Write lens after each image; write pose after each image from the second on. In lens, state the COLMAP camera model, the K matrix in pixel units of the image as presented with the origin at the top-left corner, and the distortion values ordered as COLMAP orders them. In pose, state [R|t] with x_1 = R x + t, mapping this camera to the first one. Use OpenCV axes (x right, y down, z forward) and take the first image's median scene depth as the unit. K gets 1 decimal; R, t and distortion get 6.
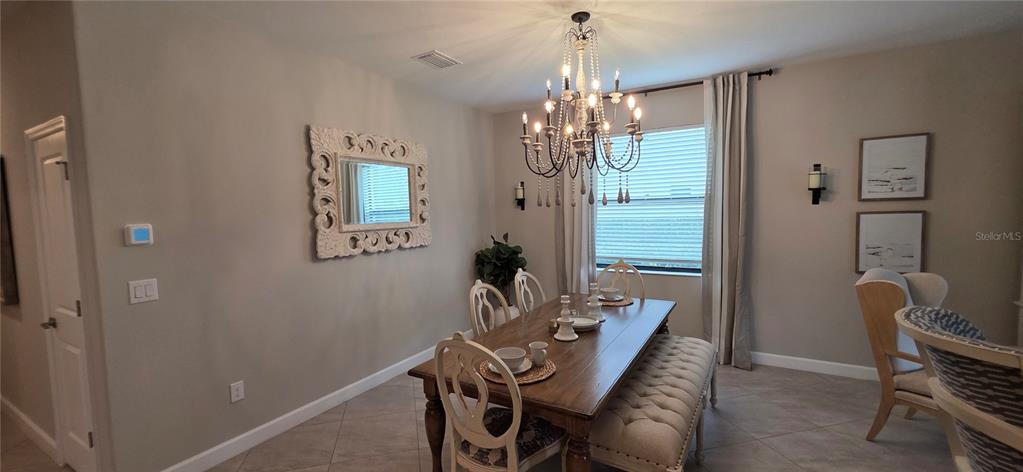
lens RADIAL K [[412.1, 0, 505.8], [0, 412.1, 236.3], [0, 0, 1]] dist [0.001430, -0.000298]
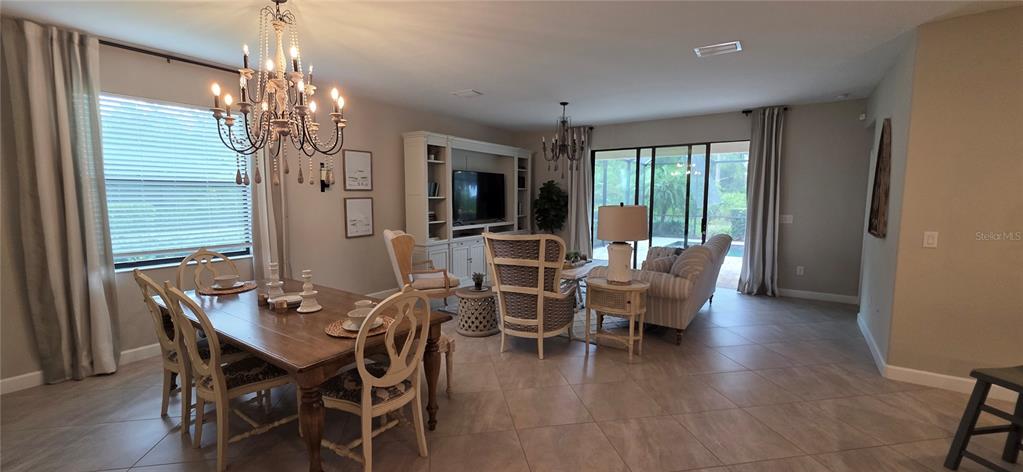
lens RADIAL K [[412.1, 0, 505.8], [0, 412.1, 236.3], [0, 0, 1]] dist [0.001430, -0.000298]
pose [[0.081570, -0.077468, 0.993652, -0.642428], [0.064927, 0.995270, 0.072264, 0.011017], [-0.994551, 0.058621, 0.086214, 0.303388]]
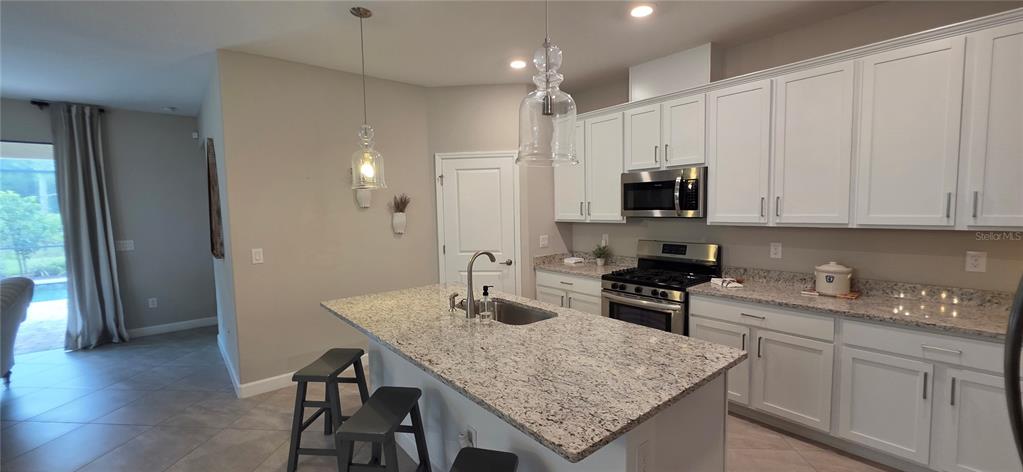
lens RADIAL K [[412.1, 0, 505.8], [0, 412.1, 236.3], [0, 0, 1]] dist [0.001430, -0.000298]
pose [[-0.938925, 0.016576, 0.343724, -0.547619], [0.063707, 0.989946, 0.126284, 0.013176], [-0.338175, 0.140469, -0.930541, 0.149760]]
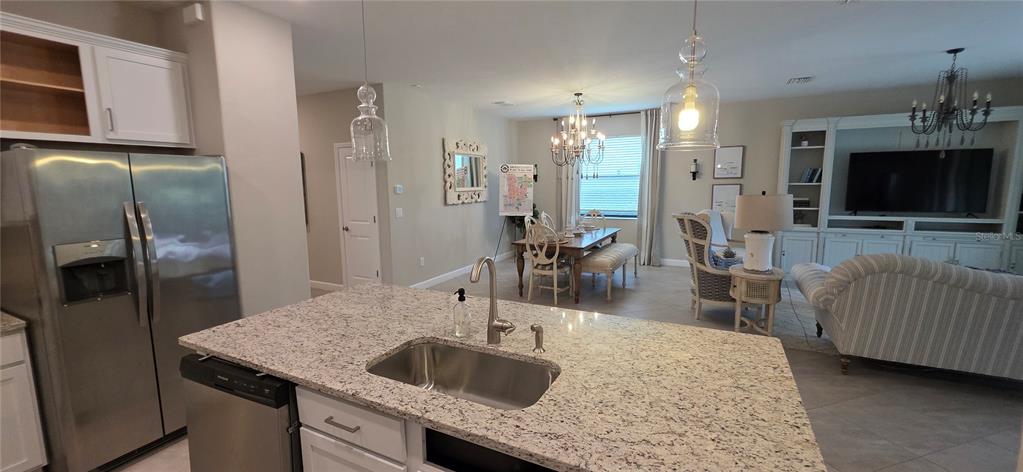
lens RADIAL K [[409.7, 0, 503.0], [0, 409.7, 238.0], [0, 0, 1]] dist [-0.003037, -0.000310]
pose [[0.998748, 0.003673, 0.049880, -0.258817], [-0.007024, 0.997717, 0.067174, 0.076282], [-0.049519, -0.067440, 0.996494, -0.966383]]
